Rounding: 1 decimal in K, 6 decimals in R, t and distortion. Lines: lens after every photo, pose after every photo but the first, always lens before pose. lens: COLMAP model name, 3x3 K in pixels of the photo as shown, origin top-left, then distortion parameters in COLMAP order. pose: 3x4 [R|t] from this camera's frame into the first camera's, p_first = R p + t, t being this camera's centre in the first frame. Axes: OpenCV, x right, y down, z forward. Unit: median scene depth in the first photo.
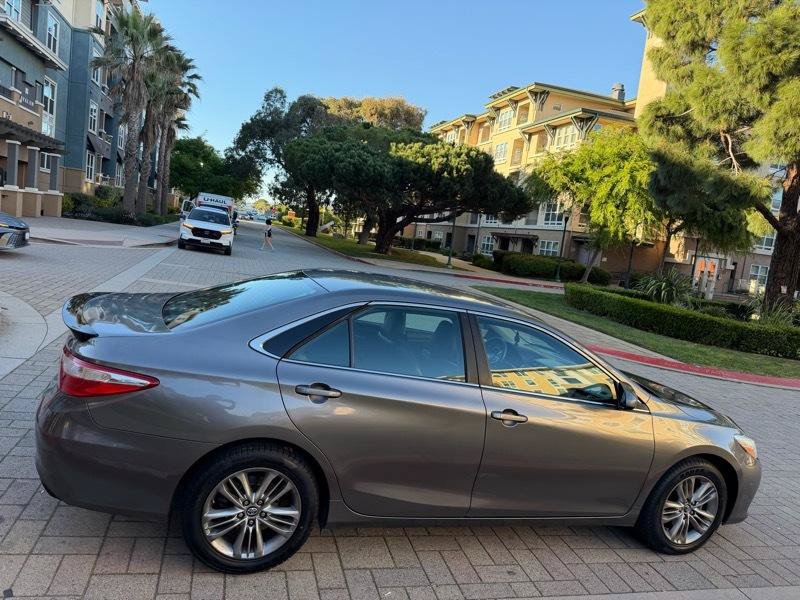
lens RADIAL K [[562.0, 0, 396.6], [0, 562.0, 298.5], [0, 0, 1]] dist [0.037967, -0.054004]
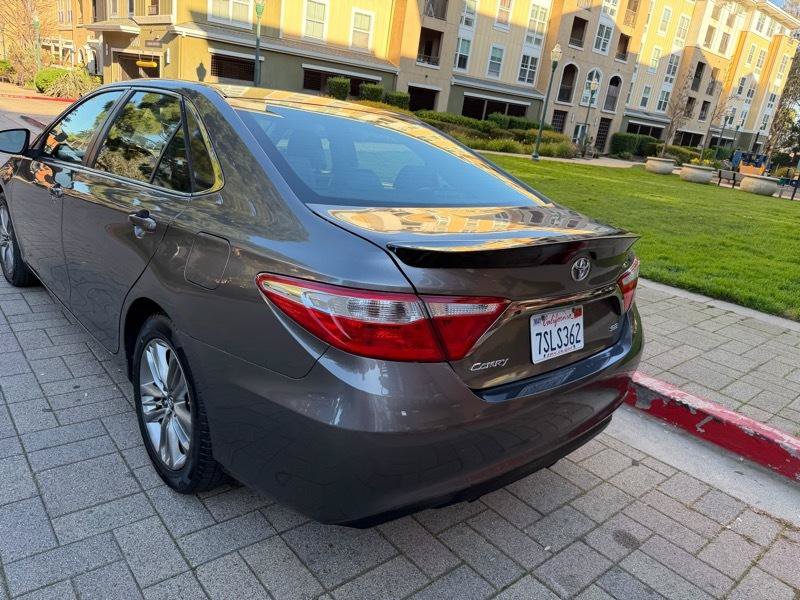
lens RADIAL K [[562.0, 0, 392.5], [0, 562.0, 295.9], [0, 0, 1]] dist [0.037967, -0.054004]
pose [[-0.381204, -0.454941, 0.804806, -0.100277], [-0.068765, 0.882081, 0.466052, -0.018975], [-0.921930, 0.122319, -0.367537, 0.144834]]
